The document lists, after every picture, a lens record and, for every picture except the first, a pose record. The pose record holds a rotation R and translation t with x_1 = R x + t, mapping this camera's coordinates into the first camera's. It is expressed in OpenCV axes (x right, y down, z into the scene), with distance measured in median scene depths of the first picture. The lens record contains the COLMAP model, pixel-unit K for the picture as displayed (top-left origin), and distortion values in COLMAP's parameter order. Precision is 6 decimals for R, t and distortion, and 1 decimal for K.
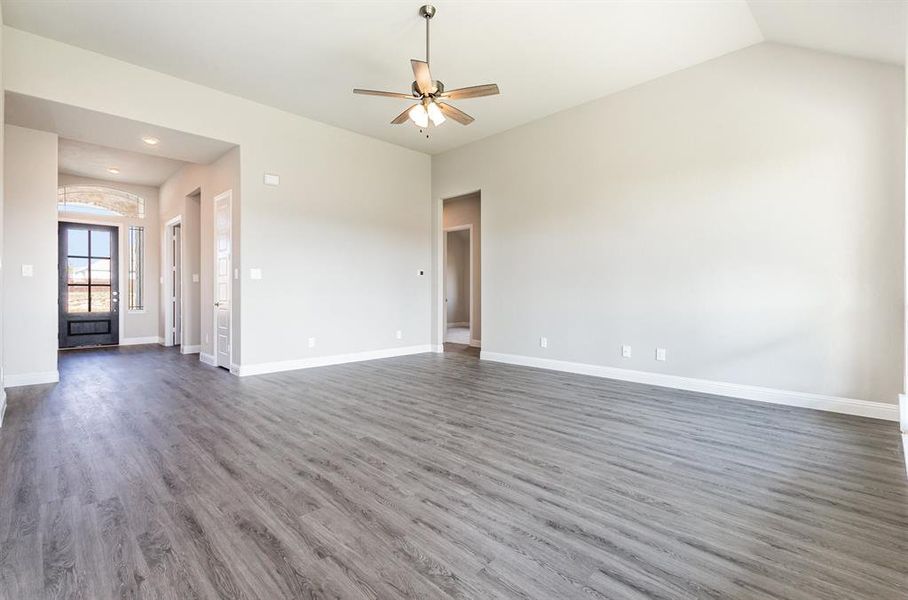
lens RADIAL K [[423.0, 0, 454.0], [0, 423.0, 300.0], [0, 0, 1]] dist [0.003428, 0.000009]
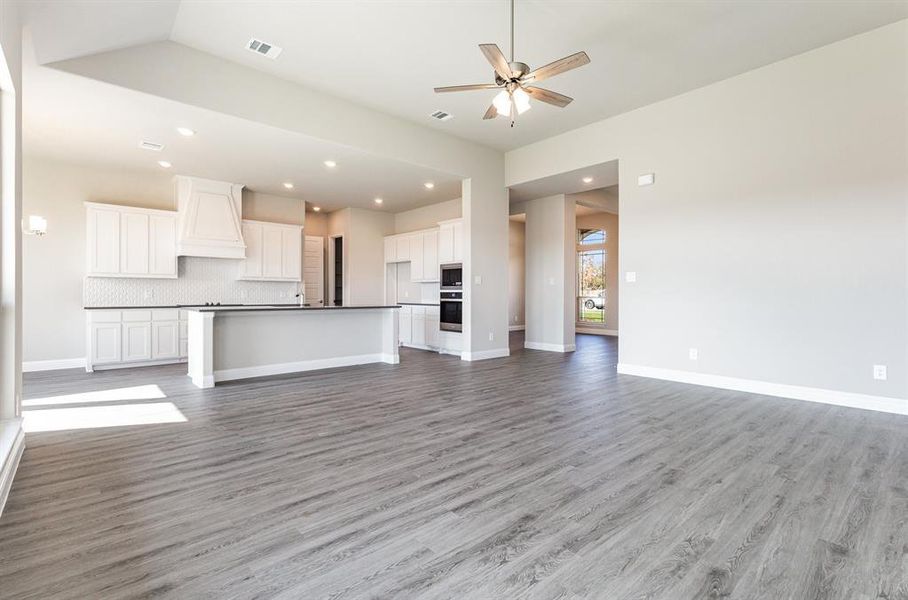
lens RADIAL K [[422.3, 0, 451.6], [0, 422.3, 293.5], [0, 0, 1]] dist [0.003304, -0.000220]
pose [[-0.057833, -0.003658, -0.998320, 0.887554], [-0.020252, 0.999792, -0.002490, -0.015329], [0.998121, 0.020074, -0.057895, 0.941090]]
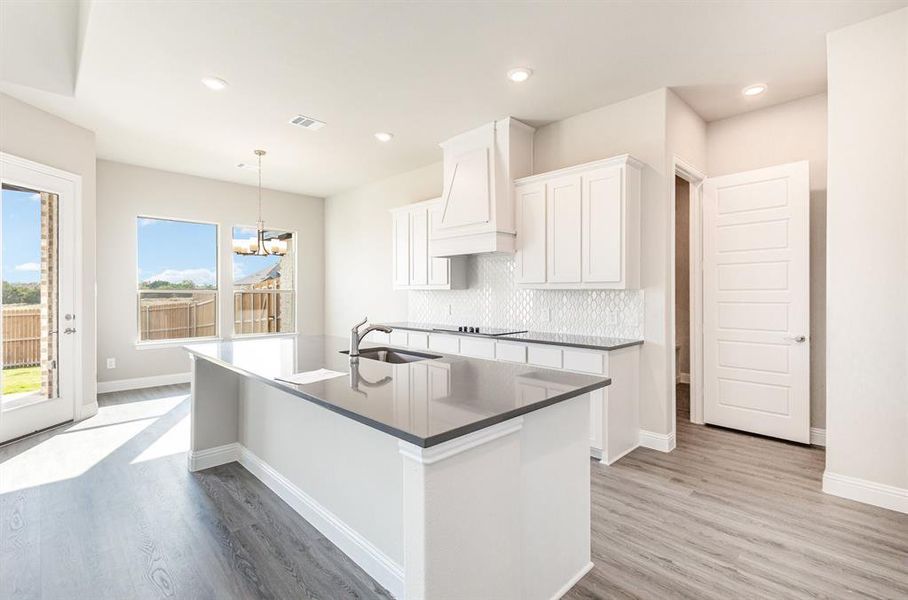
lens RADIAL K [[422.3, 0, 451.6], [0, 422.3, 293.5], [0, 0, 1]] dist [0.003304, -0.000220]
pose [[-0.999980, -0.001970, 0.005985, -0.924765], [-0.001858, 0.999826, 0.018586, -0.075057], [-0.006021, 0.018574, -0.999809, 0.939930]]
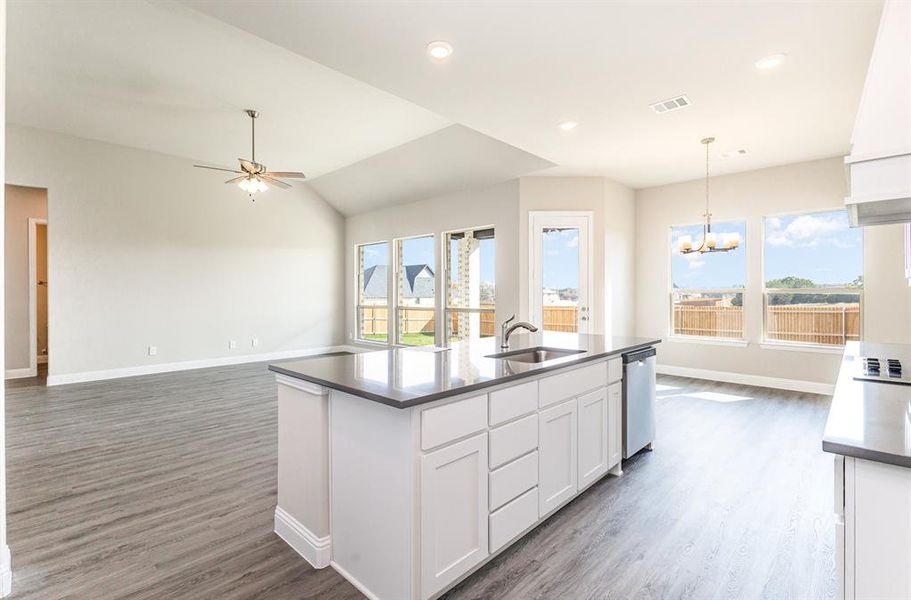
lens RADIAL K [[418.2, 0, 458.2], [0, 418.2, 294.4], [0, 0, 1]] dist [-0.000398, -0.000473]
pose [[-0.032628, -0.003769, 0.999460, -1.528378], [0.018631, 0.999817, 0.004379, -0.063584], [-0.999294, 0.018764, -0.032552, 0.363037]]
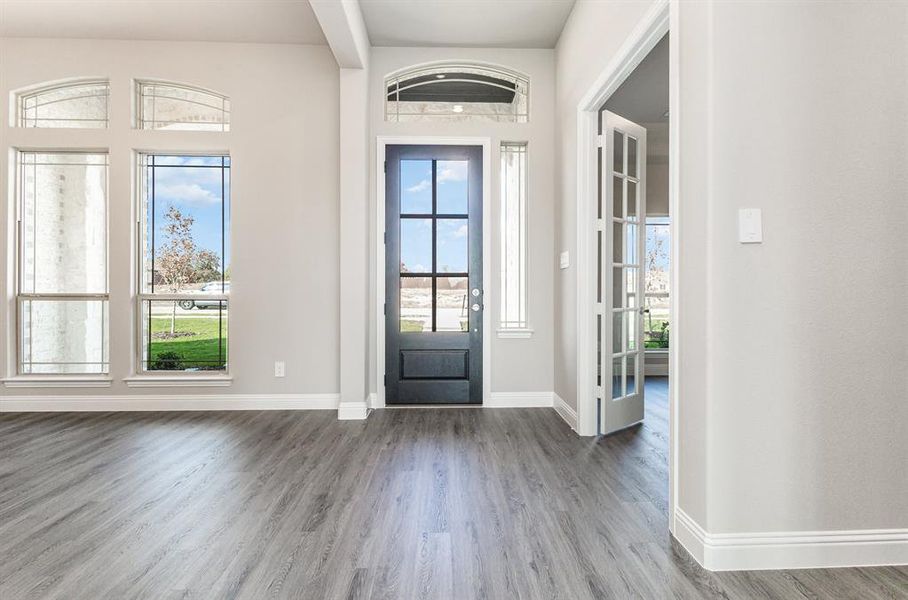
lens RADIAL K [[421.2, 0, 452.5], [0, 421.2, 289.7], [0, 0, 1]] dist [0.003357, -0.000885]
pose [[0.728793, -0.003654, -0.684725, -1.166717], [-0.008672, 0.999856, -0.014566, -0.027531], [0.684680, 0.016554, 0.728656, 1.498833]]
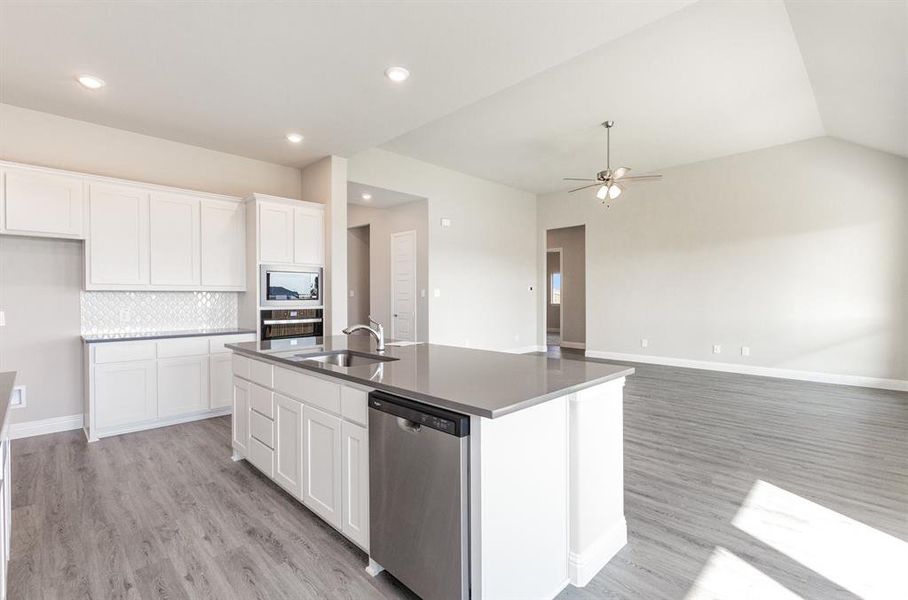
lens RADIAL K [[419.6, 0, 458.2], [0, 419.6, 299.6], [0, 0, 1]] dist [0.003988, -0.000051]
pose [[0.999954, -0.004596, 0.008386, -0.624163], [0.004666, 0.999955, -0.008306, -0.044961], [-0.008347, 0.008345, 0.999930, -0.502683]]
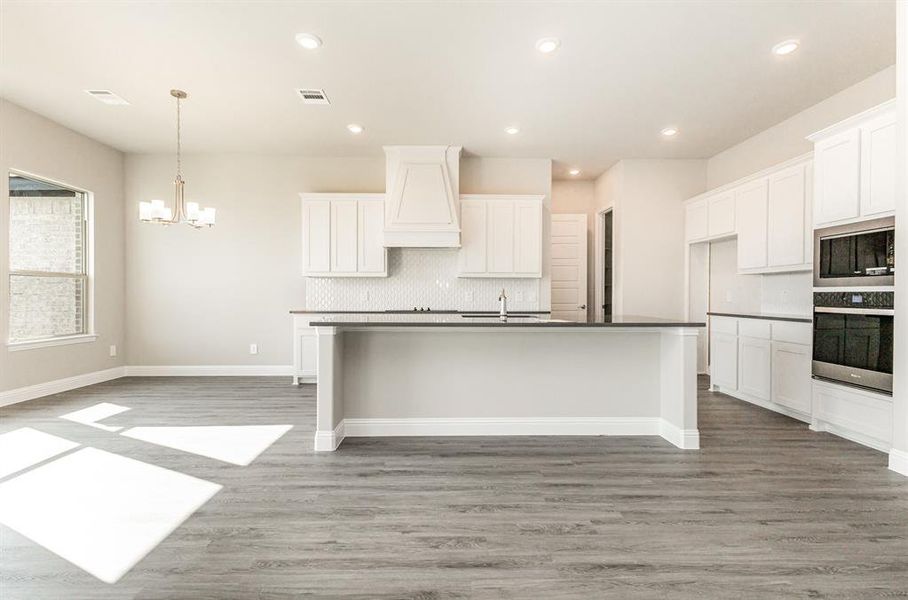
lens RADIAL K [[423.0, 0, 454.0], [0, 423.0, 300.0], [0, 0, 1]] dist [0.003428, 0.000009]
pose [[-0.687764, 0.004603, -0.725919, 0.019379], [-0.016710, 0.999615, 0.022170, -0.016528], [0.725742, 0.027378, -0.687422, 0.831422]]
